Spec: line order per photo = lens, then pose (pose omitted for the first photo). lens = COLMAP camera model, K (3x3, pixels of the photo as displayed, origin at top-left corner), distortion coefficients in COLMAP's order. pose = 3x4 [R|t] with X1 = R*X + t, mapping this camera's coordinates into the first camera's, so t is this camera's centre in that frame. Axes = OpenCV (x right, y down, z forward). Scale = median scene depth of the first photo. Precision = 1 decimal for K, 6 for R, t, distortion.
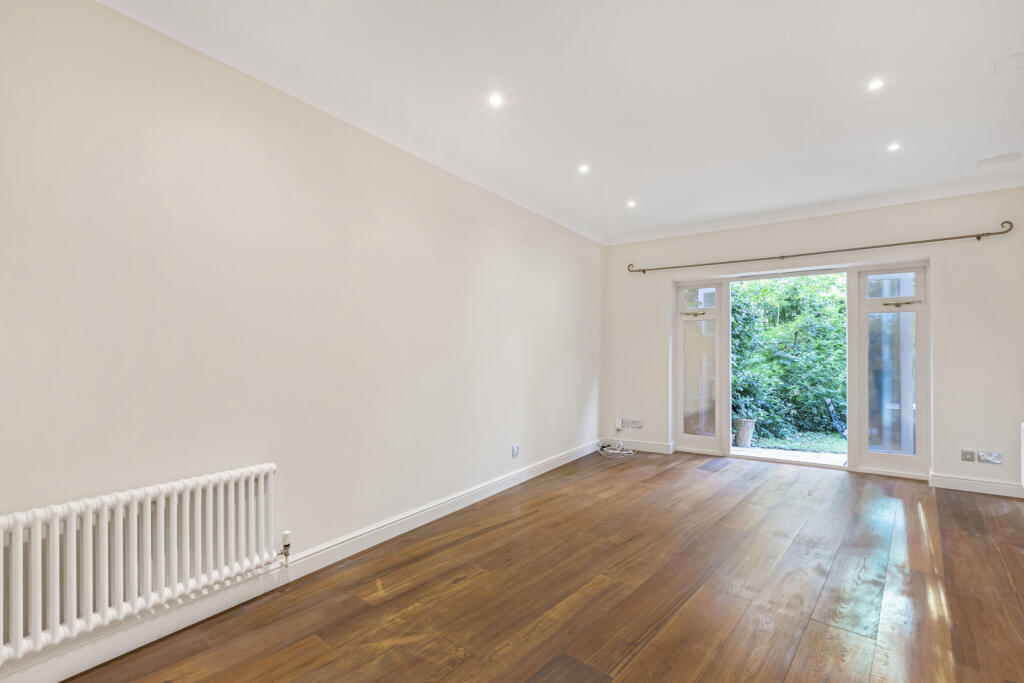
lens RADIAL K [[460.5, 0, 511.9], [0, 460.5, 348.0], [0, 0, 1]] dist [0.000862, -0.001466]
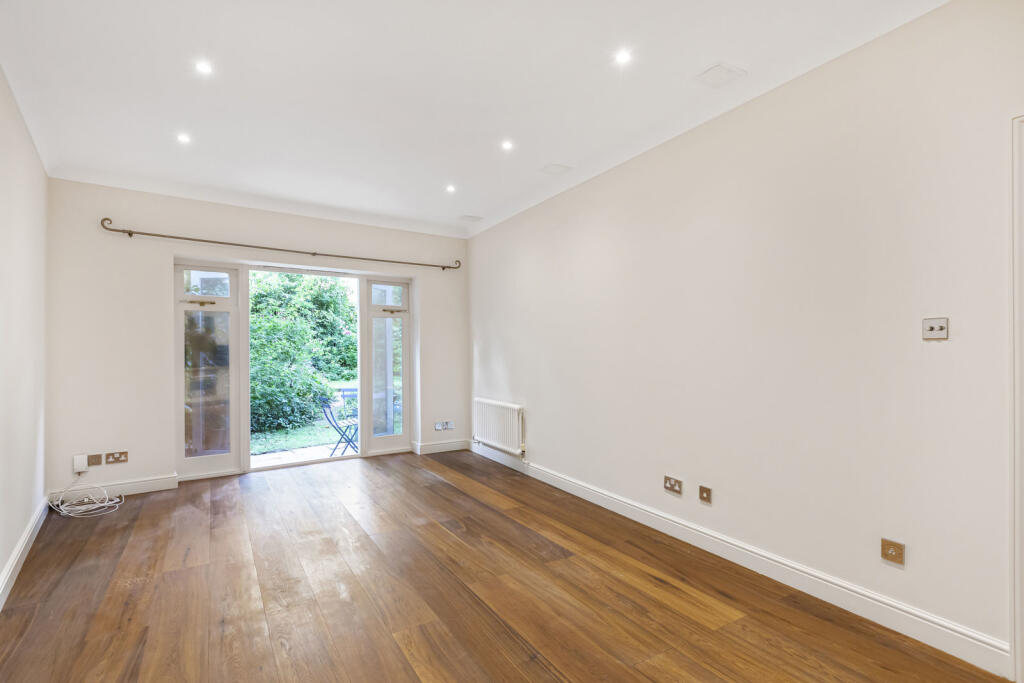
lens RADIAL K [[487.1, 0, 513.7], [0, 487.1, 347.2], [0, 0, 1]] dist [0.004673, 0.000363]
pose [[0.338350, 0.007341, 0.940992, -0.248209], [-0.007081, 0.999961, -0.005255, 0.004136], [-0.940994, -0.004885, 0.338389, 0.251141]]
